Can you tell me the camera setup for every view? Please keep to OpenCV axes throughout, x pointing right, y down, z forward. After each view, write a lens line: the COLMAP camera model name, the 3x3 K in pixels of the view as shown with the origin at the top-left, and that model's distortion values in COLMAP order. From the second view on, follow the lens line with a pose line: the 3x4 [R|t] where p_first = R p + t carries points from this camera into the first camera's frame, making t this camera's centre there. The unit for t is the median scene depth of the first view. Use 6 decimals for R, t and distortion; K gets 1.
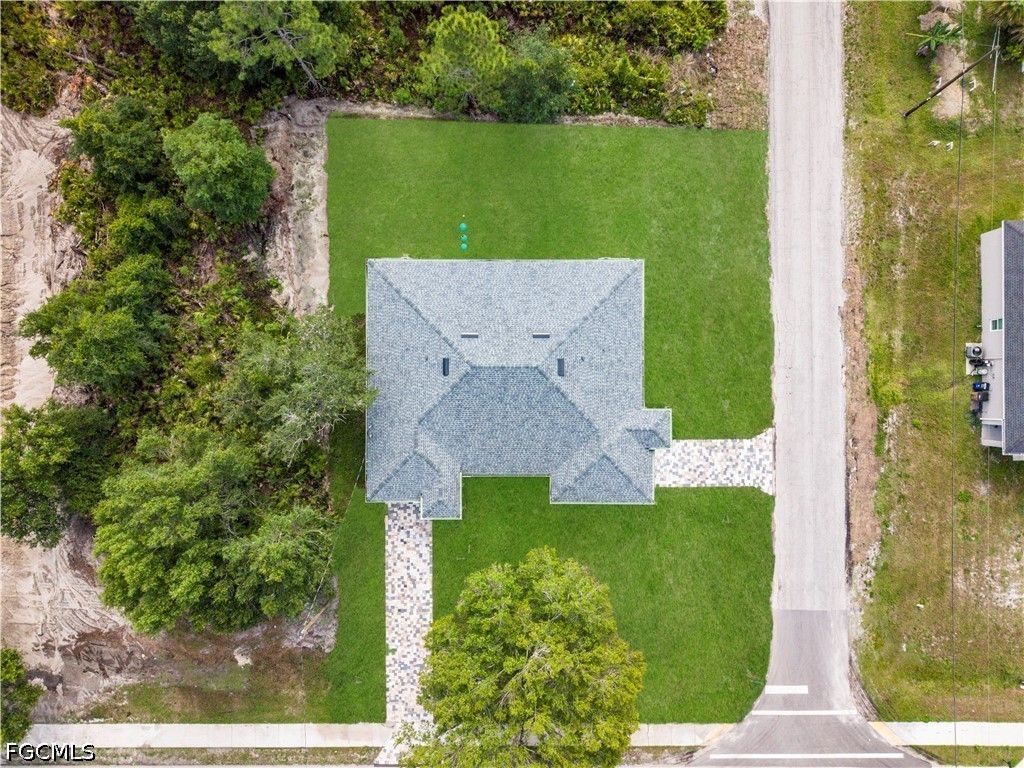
lens RADIAL K [[684.5, 0, 510.8], [0, 684.5, 385.0], [0, 0, 1]] dist [0.020609, -0.020084]
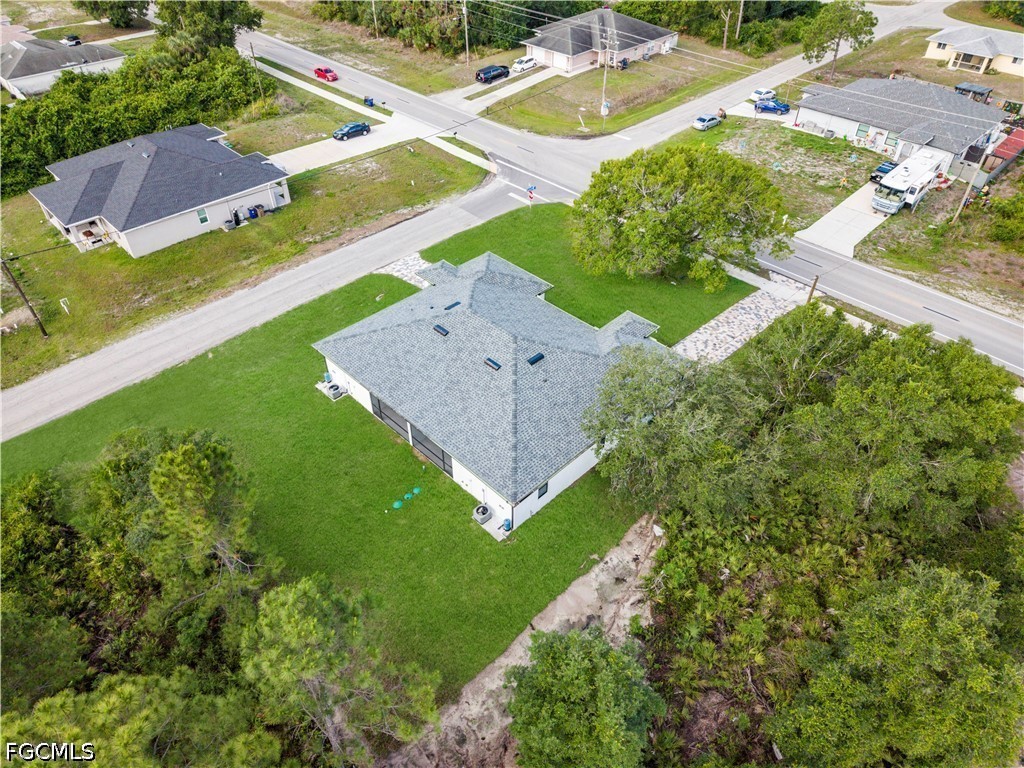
lens RADIAL K [[684.5, 0, 510.8], [0, 684.5, 385.0], [0, 0, 1]] dist [0.020609, -0.020084]
pose [[-0.703643, -0.468672, 0.534073, -0.509865], [0.710509, -0.455609, 0.536281, -0.492505], [-0.008012, 0.756814, 0.653581, 0.382347]]
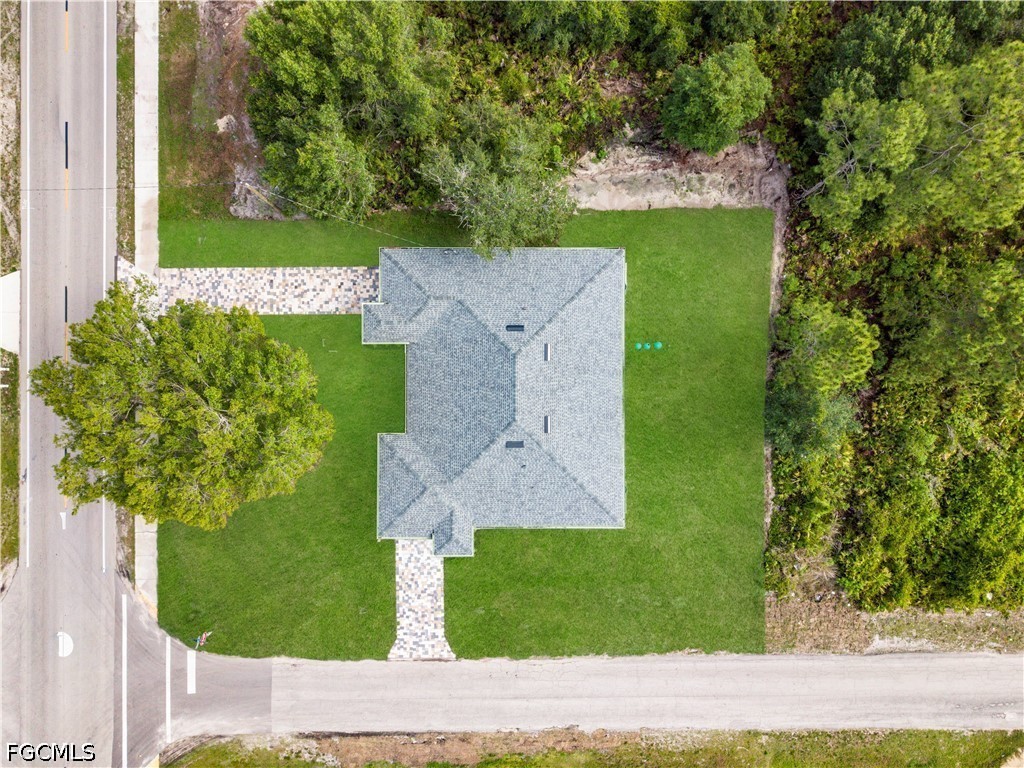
lens RADIAL K [[684.5, 0, 510.8], [0, 684.5, 385.0], [0, 0, 1]] dist [0.020609, -0.020084]
pose [[0.000627, 0.999986, -0.005310, -0.006685], [-0.999990, 0.000651, 0.004464, -0.021818], [0.004468, 0.005307, 0.999976, 0.009446]]
